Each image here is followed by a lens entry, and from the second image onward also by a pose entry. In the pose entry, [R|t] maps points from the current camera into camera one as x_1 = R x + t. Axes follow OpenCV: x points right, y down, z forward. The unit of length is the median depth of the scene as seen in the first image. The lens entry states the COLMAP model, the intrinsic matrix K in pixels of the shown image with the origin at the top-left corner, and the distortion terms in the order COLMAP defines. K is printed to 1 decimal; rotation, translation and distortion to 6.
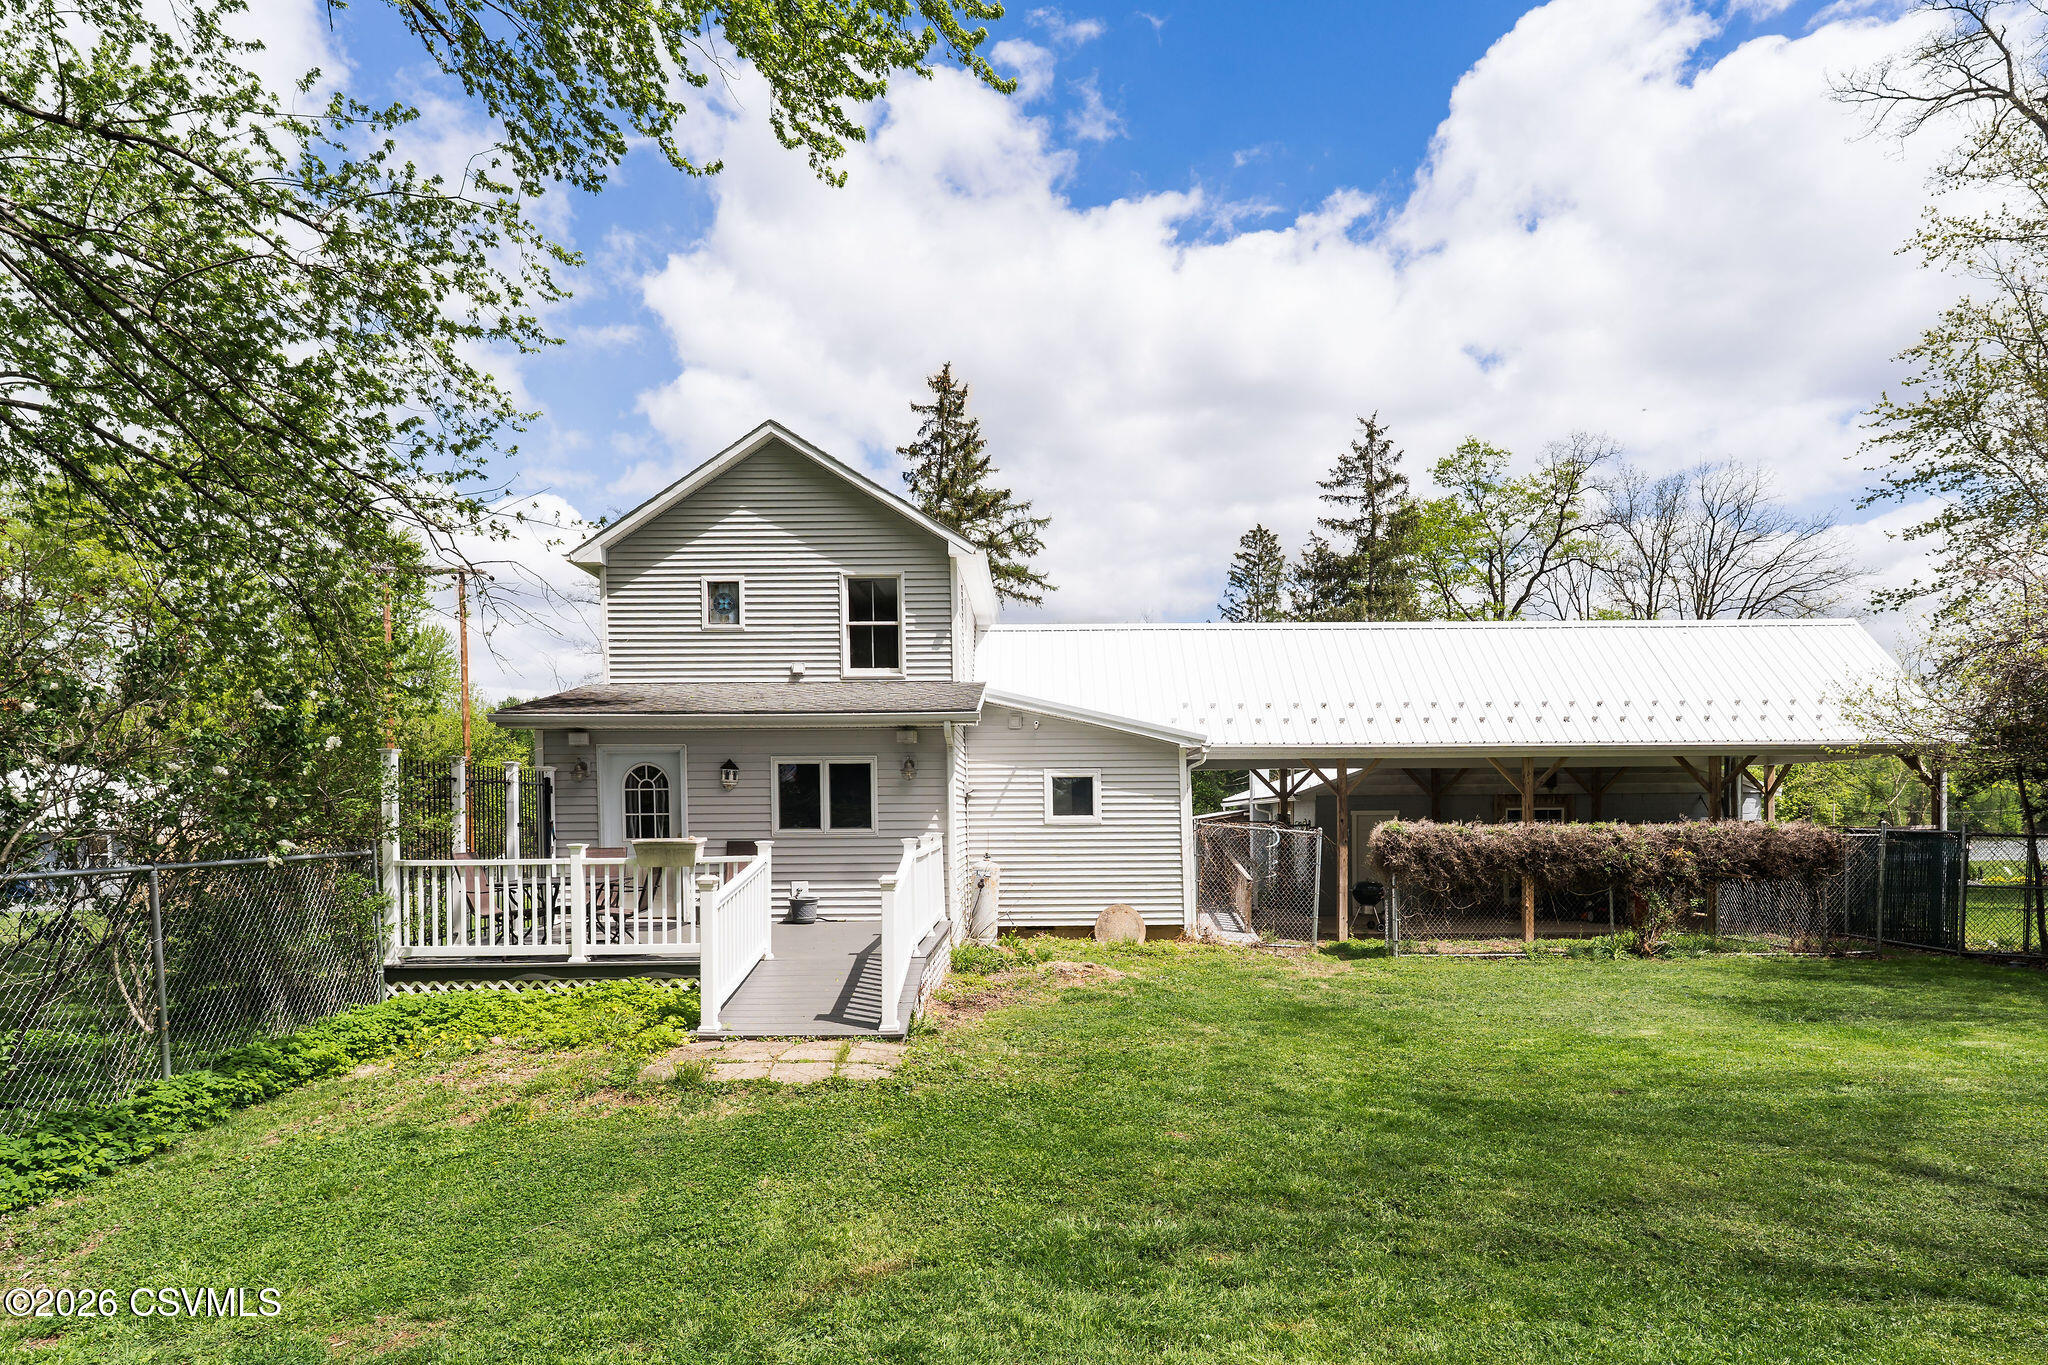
lens RADIAL K [[1186.2, 0, 1104.5], [0, 1186.2, 817.1], [0, 0, 1]] dist [-0.009442, 0.003290]
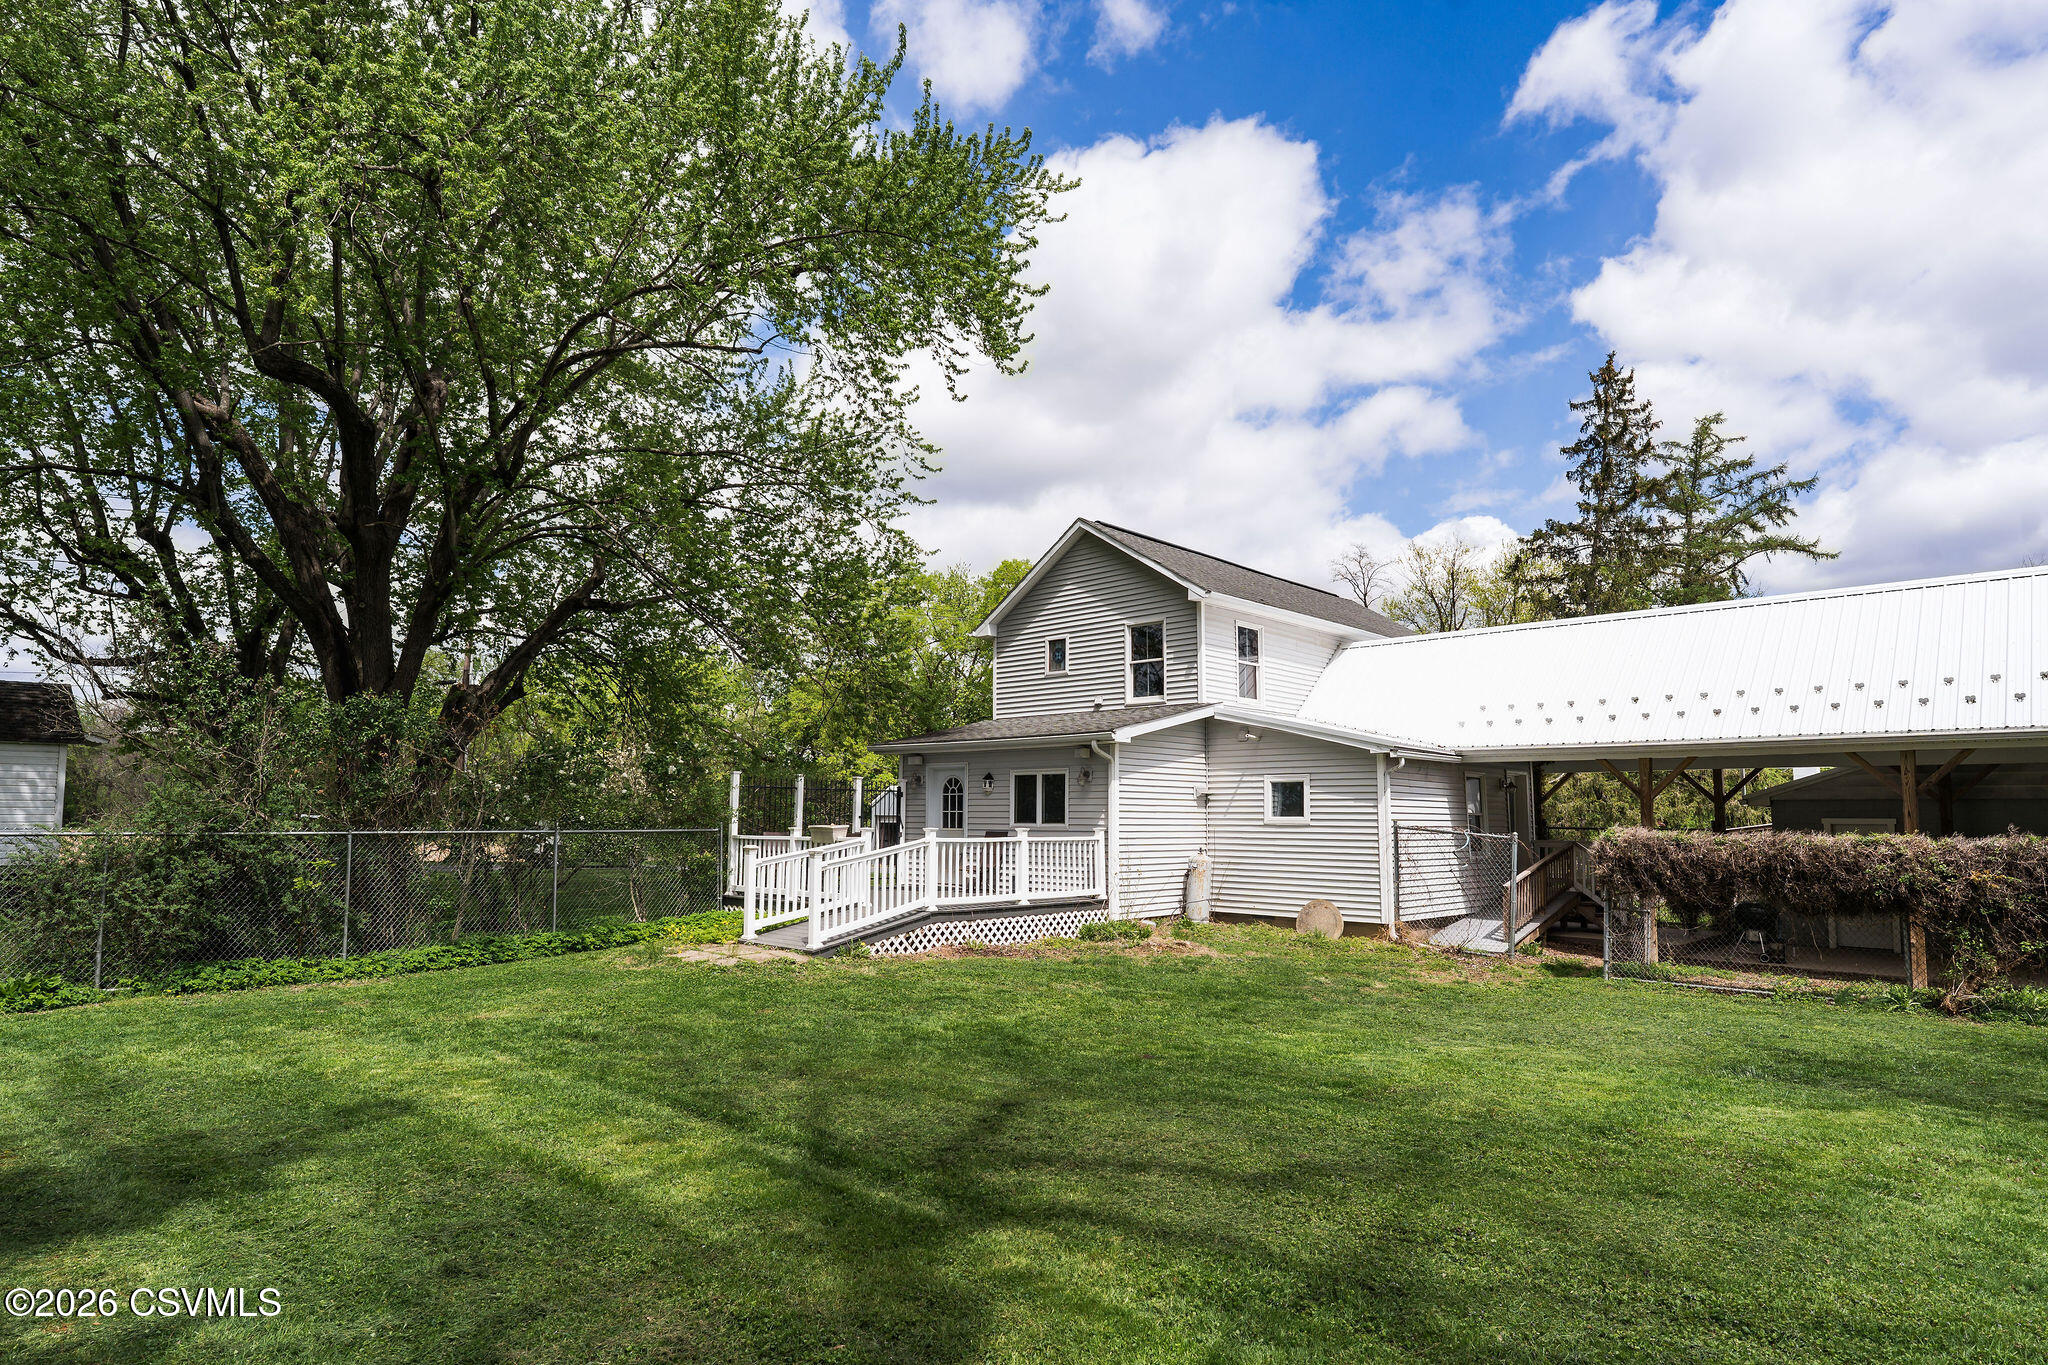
lens RADIAL K [[1172.9, 0, 1026.6], [0, 1172.9, 677.2], [0, 0, 1]] dist [0.000580, 0.001580]
pose [[0.704307, -0.072597, -0.706174, 0.586248], [-0.015201, 0.992987, -0.117243, 0.001423], [0.709733, 0.093310, 0.698264, 0.043099]]
